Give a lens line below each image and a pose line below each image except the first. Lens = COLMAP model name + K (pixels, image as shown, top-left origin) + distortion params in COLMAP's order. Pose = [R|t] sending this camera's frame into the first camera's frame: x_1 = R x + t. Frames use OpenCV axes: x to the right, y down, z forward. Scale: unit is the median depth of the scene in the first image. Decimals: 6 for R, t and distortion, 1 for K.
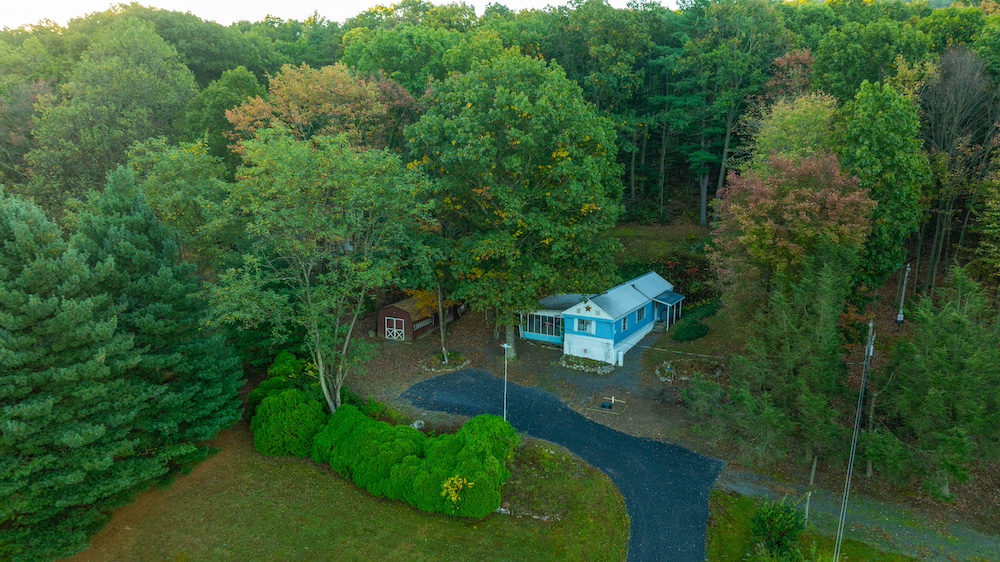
lens RADIAL K [[701.0, 0, 498.8], [0, 701.0, 283.5], [0, 0, 1]] dist [-0.019476, -0.001610]
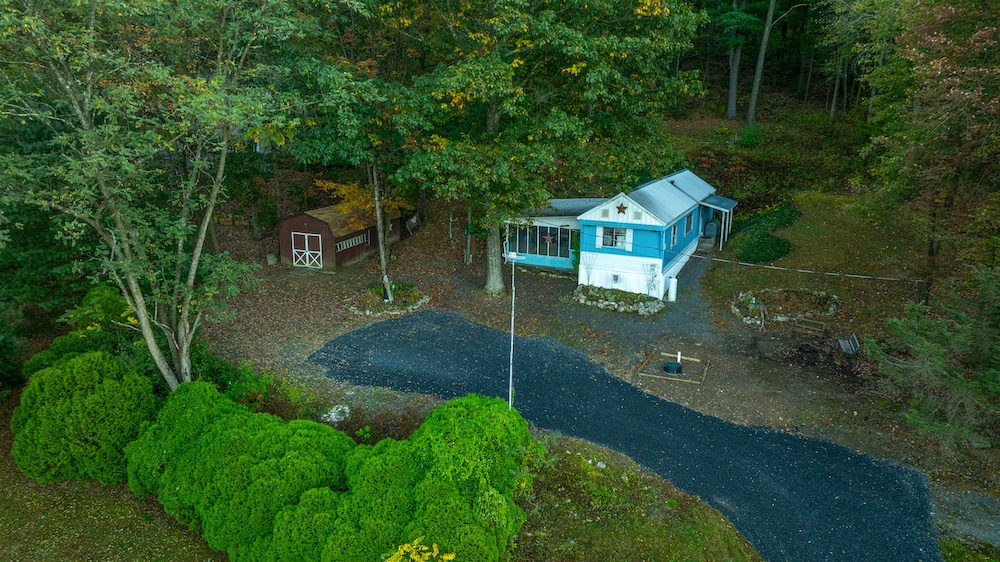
lens RADIAL K [[701.0, 0, 499.0], [0, 701.0, 279.7], [0, 0, 1]] dist [-0.019476, -0.001610]
pose [[0.996946, -0.015098, 0.076615, -0.031892], [0.009790, 0.997555, 0.069191, 0.062607], [-0.077473, -0.068230, 0.994657, 0.455996]]
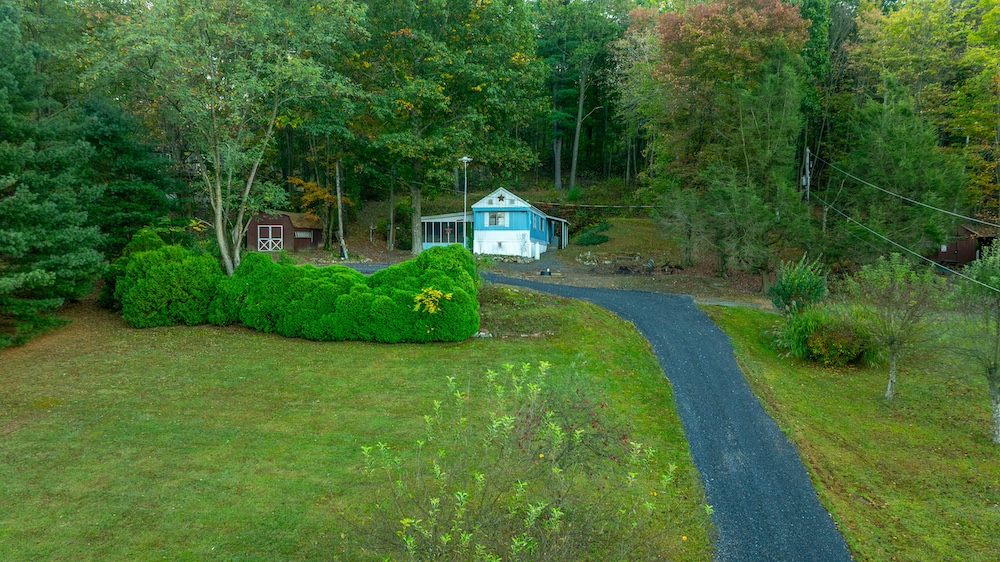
lens RADIAL K [[701.0, 0, 500.5], [0, 701.0, 282.8], [0, 0, 1]] dist [-0.019476, -0.001610]
pose [[0.947583, -0.015225, 0.319147, -0.197707], [0.059936, 0.989602, -0.130749, 0.309763], [-0.313838, 0.143024, 0.938642, 0.169993]]
